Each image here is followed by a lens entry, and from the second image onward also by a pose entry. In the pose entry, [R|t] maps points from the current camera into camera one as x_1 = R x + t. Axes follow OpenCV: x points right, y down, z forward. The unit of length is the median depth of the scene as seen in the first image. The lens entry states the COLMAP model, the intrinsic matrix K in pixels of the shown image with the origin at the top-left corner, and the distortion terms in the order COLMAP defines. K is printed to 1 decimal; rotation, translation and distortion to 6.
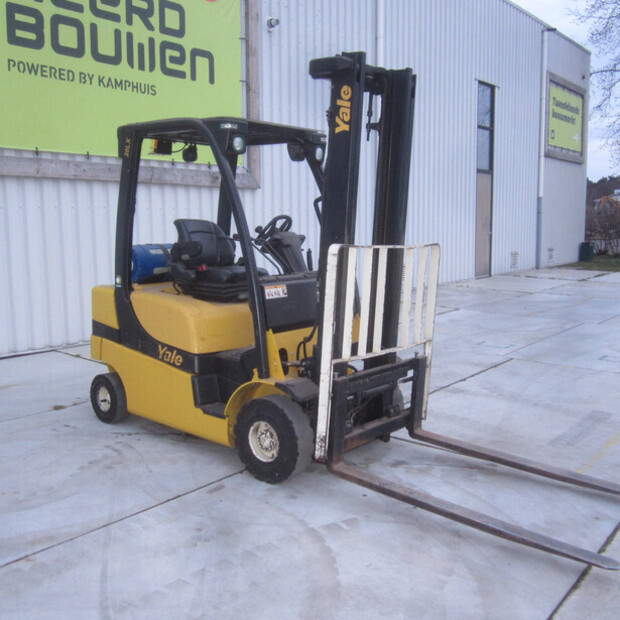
lens RADIAL K [[675.9, 0, 310.0], [0, 675.9, 310.0], [0, 0, 1]] dist [-0.071350, 0.021517]
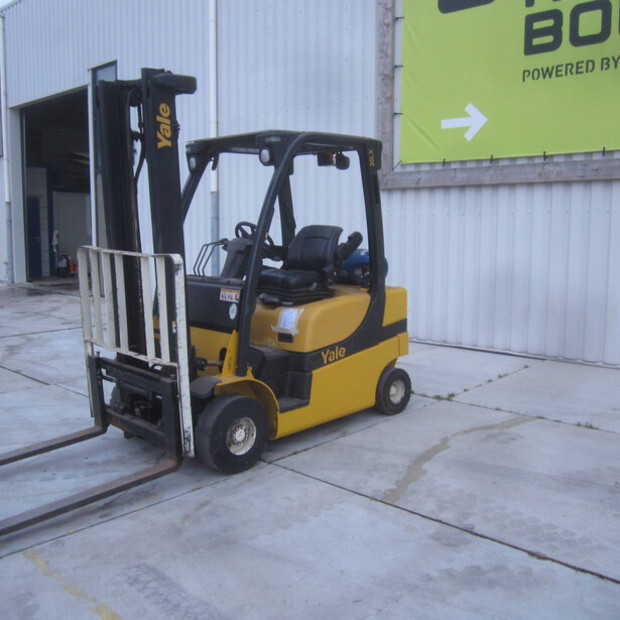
lens RADIAL K [[675.9, 0, 310.0], [0, 675.9, 310.0], [0, 0, 1]] dist [-0.071350, 0.021517]
pose [[-0.098274, 0.122000, -0.987653, 0.654494], [-0.126282, 0.982905, 0.133979, -0.106669], [0.987115, 0.137890, -0.081187, 0.800953]]
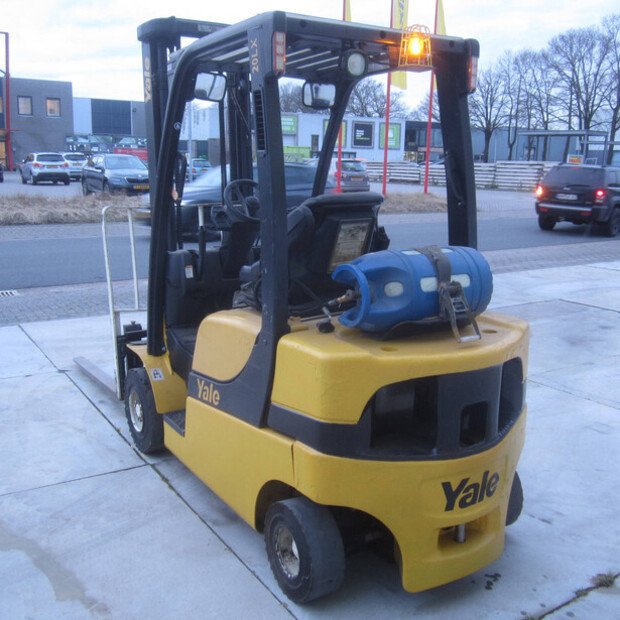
lens RADIAL K [[675.9, 0, 310.0], [0, 675.9, 310.0], [0, 0, 1]] dist [-0.071350, 0.021517]
pose [[-0.942240, -0.085721, 0.323782, -0.253769], [0.026584, 0.944505, 0.327418, -0.165815], [-0.333881, 0.317114, -0.887672, 1.134475]]
